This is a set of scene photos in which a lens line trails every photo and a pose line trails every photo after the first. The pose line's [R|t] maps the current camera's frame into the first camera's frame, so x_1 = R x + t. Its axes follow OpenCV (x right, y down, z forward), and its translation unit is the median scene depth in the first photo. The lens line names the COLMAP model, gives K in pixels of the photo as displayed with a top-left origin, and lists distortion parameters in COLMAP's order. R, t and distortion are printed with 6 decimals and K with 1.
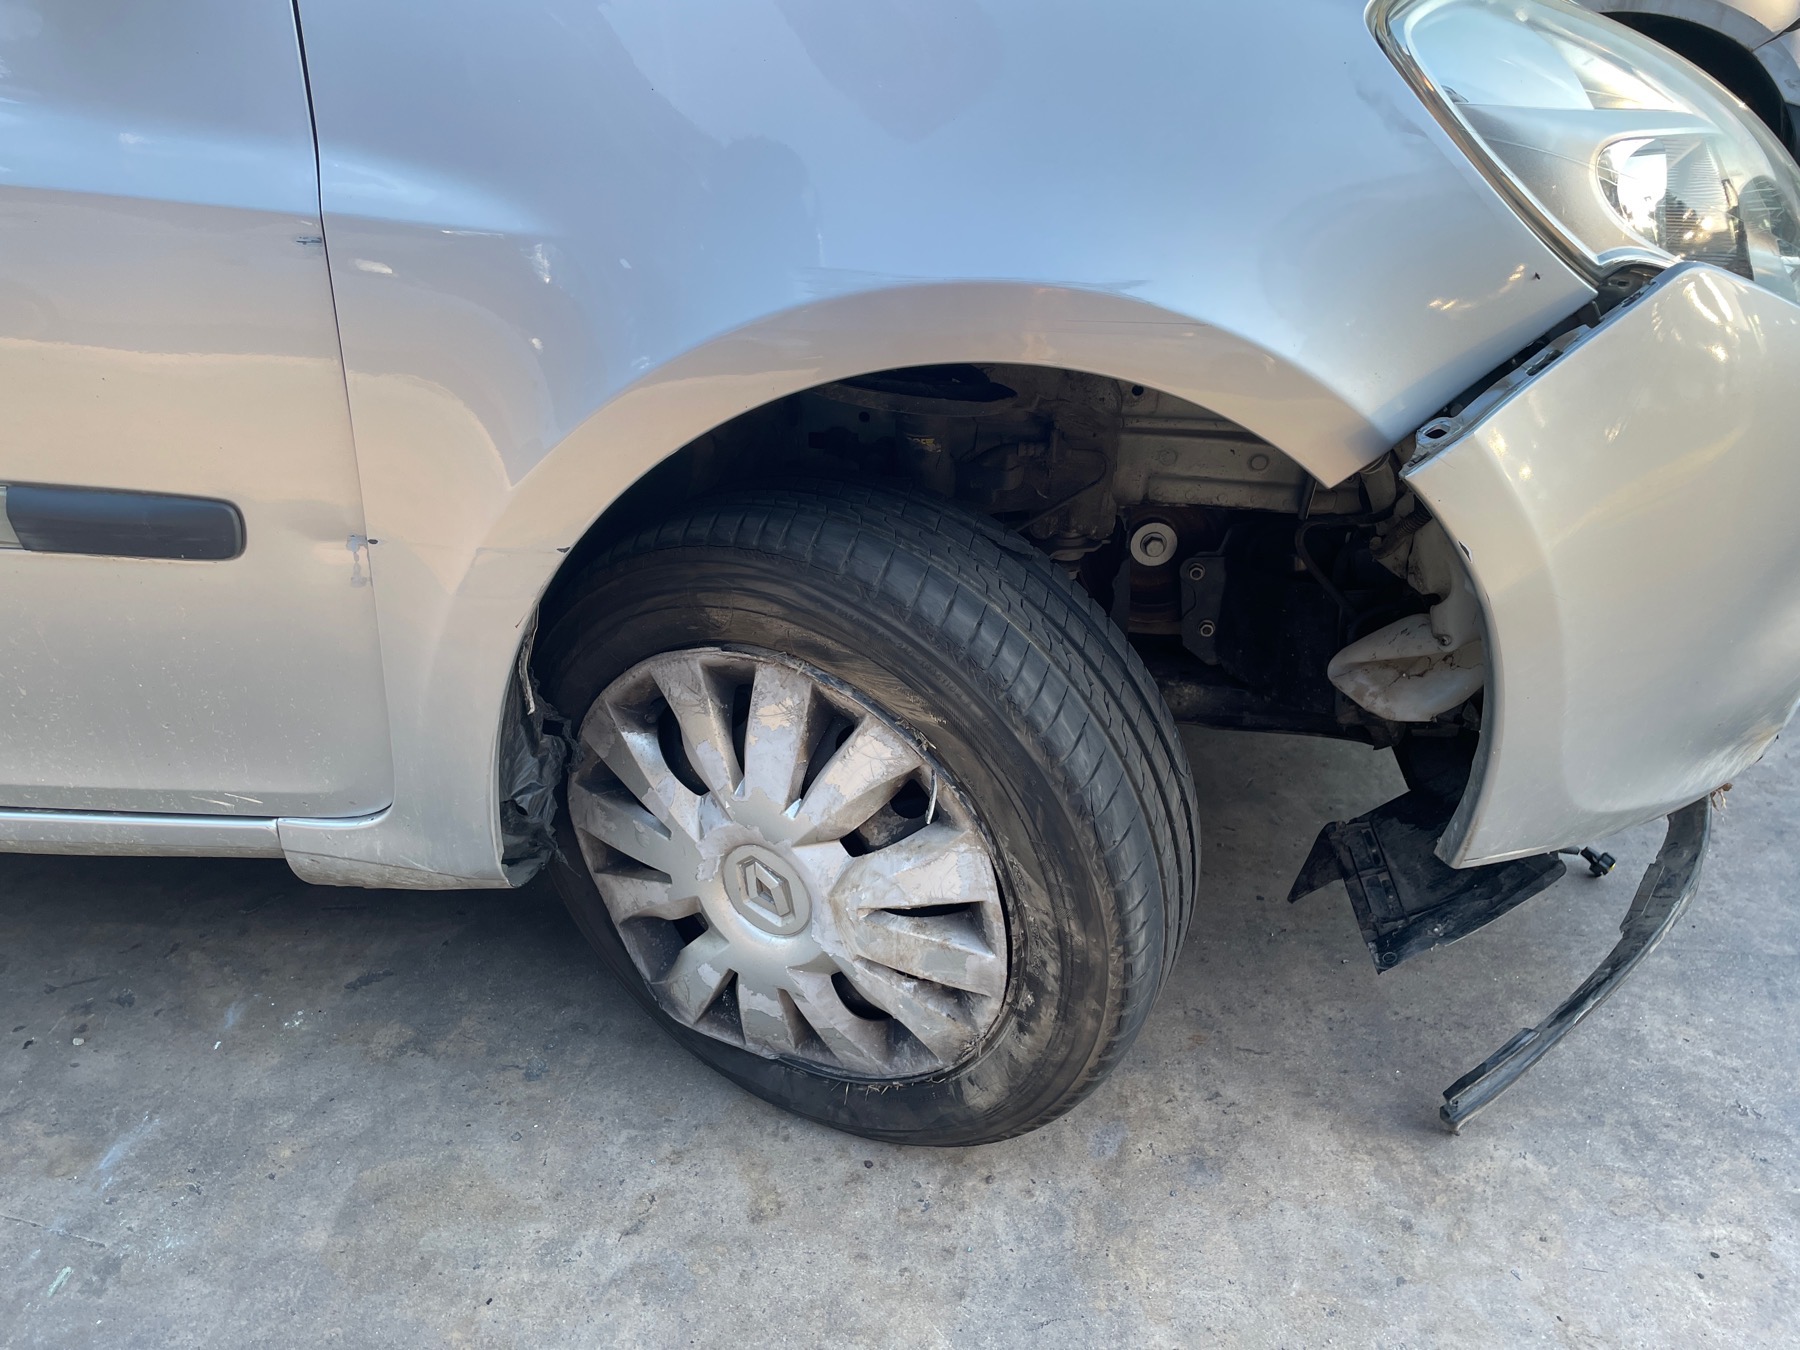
lens RADIAL K [[1334.2, 0, 900.0], [0, 1334.2, 675.0], [0, 0, 1]] dist [0.084794, -0.109600]
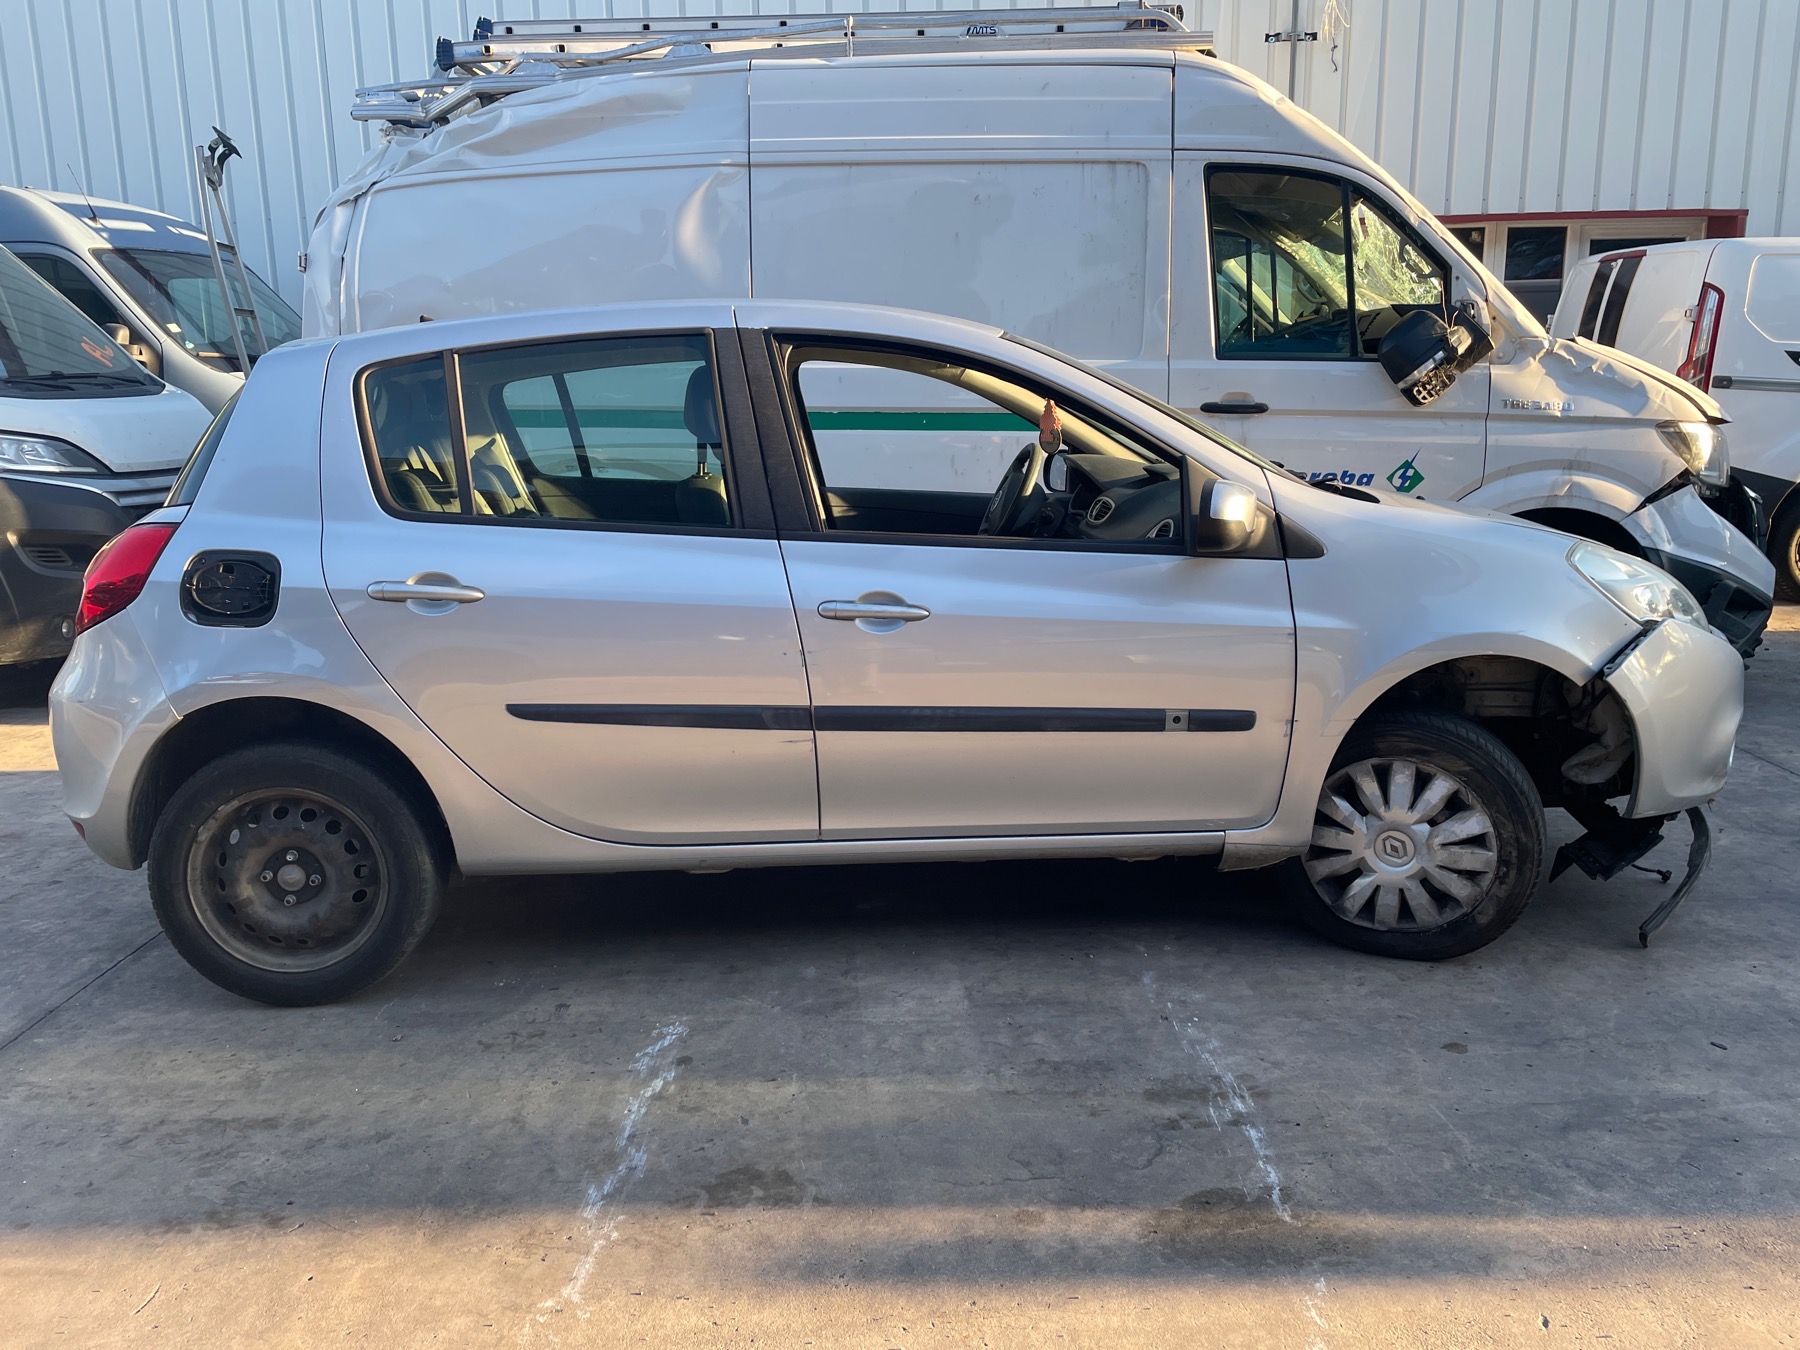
lens RADIAL K [[1334.2, 0, 900.0], [0, 1334.2, 675.0], [0, 0, 1]] dist [0.084794, -0.109600]
pose [[0.995808, -0.058356, 0.070429, -1.392043], [0.076680, 0.952398, -0.295055, 0.605444], [-0.049858, 0.299219, 0.952881, -1.853965]]
